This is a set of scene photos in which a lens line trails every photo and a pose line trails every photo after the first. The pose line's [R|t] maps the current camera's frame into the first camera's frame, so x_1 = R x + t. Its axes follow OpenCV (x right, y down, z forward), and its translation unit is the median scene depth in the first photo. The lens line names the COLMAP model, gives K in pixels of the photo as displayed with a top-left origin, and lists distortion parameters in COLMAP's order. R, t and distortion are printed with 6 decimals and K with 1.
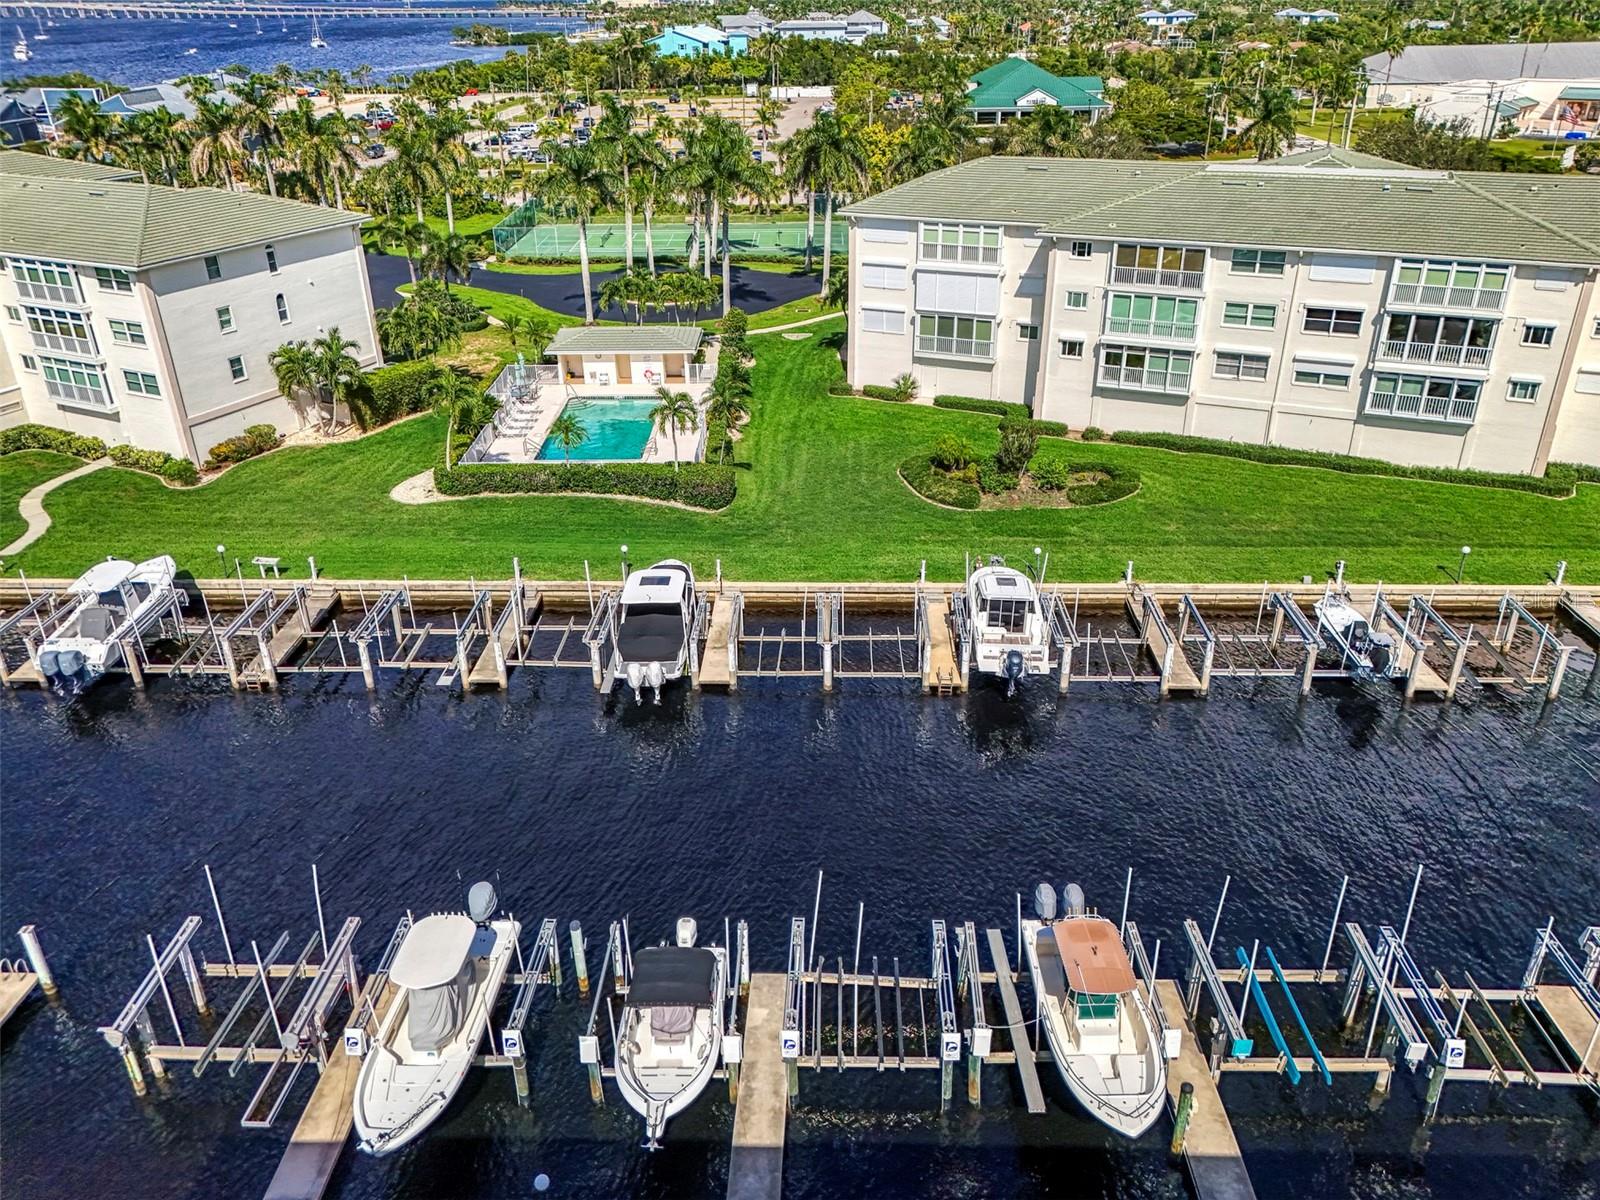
lens RADIAL K [[1238.2, 0, 782.7], [0, 1238.2, 578.3], [0, 0, 1]] dist [0.068277, -0.082730]
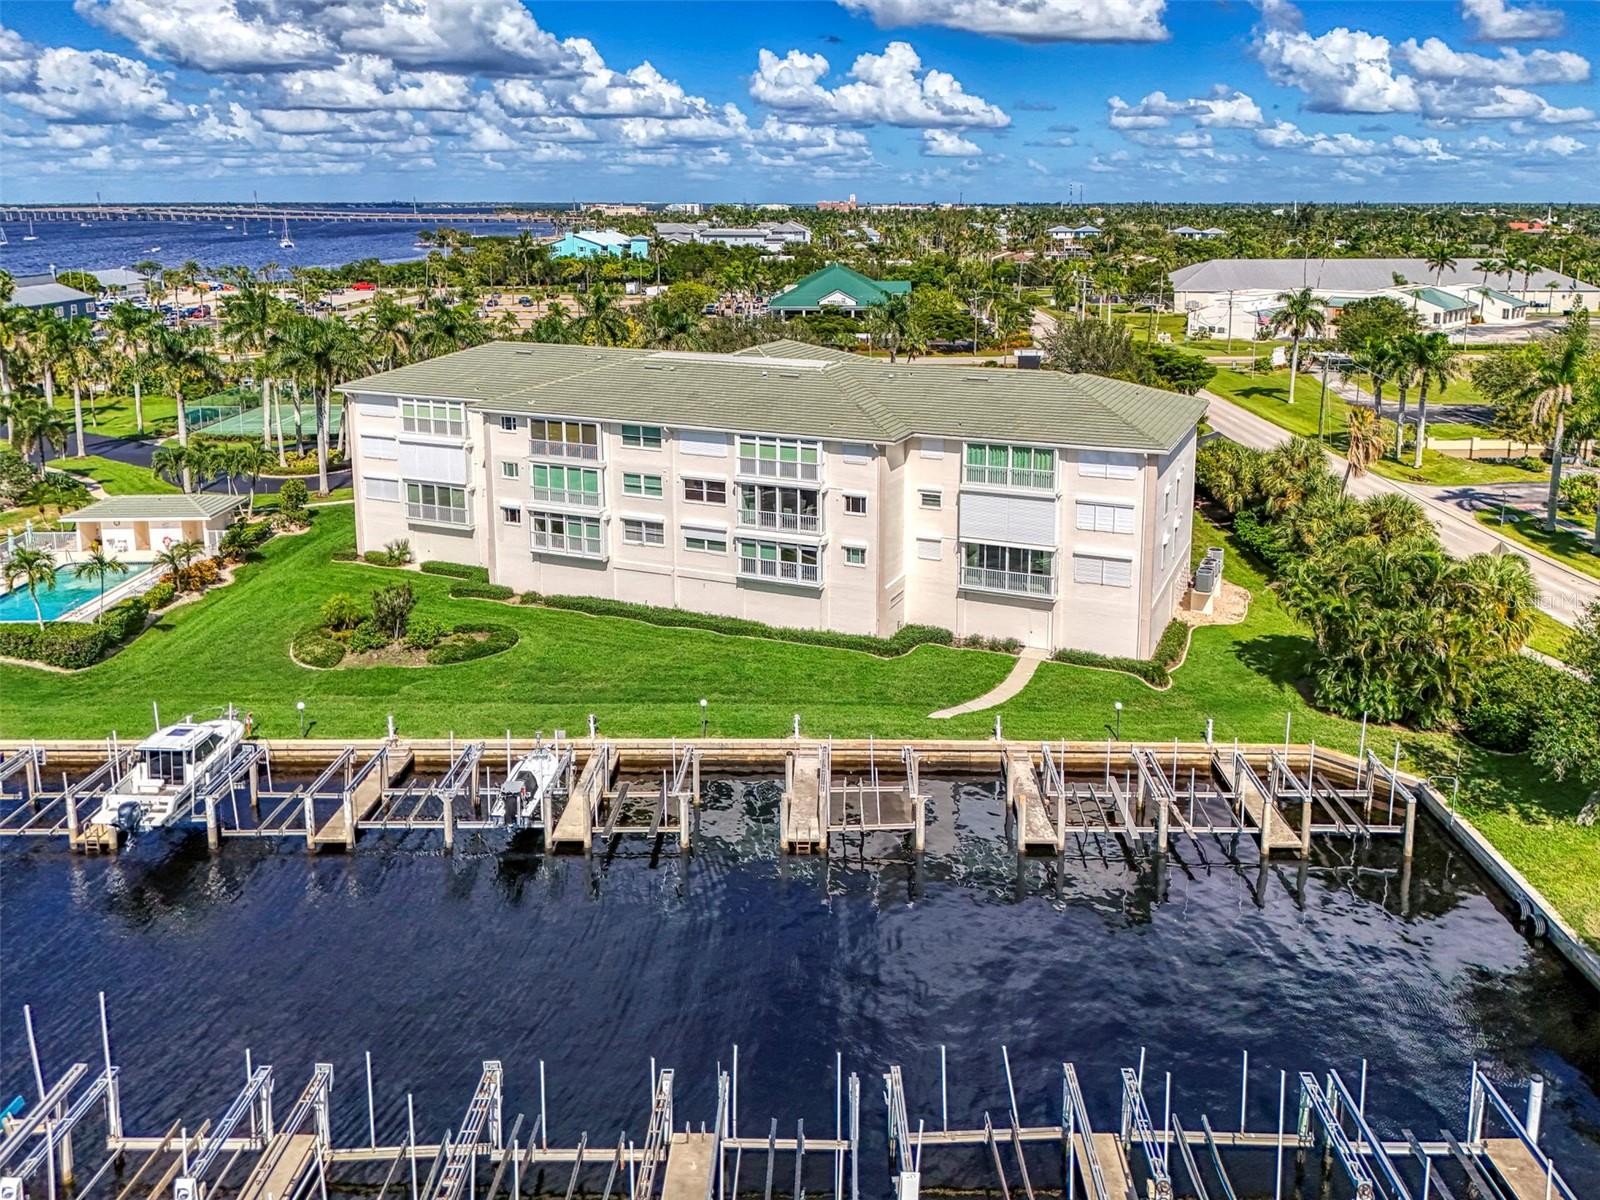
lens RADIAL K [[1187.5, 0, 875.0], [0, 1187.5, 646.6], [0, 0, 1]] dist [-0.027701, -0.003382]
pose [[0.997551, -0.005872, 0.069700, 0.486325], [0.011112, 0.997120, -0.075026, 0.004341], [-0.069058, 0.075617, 0.994743, -0.006853]]
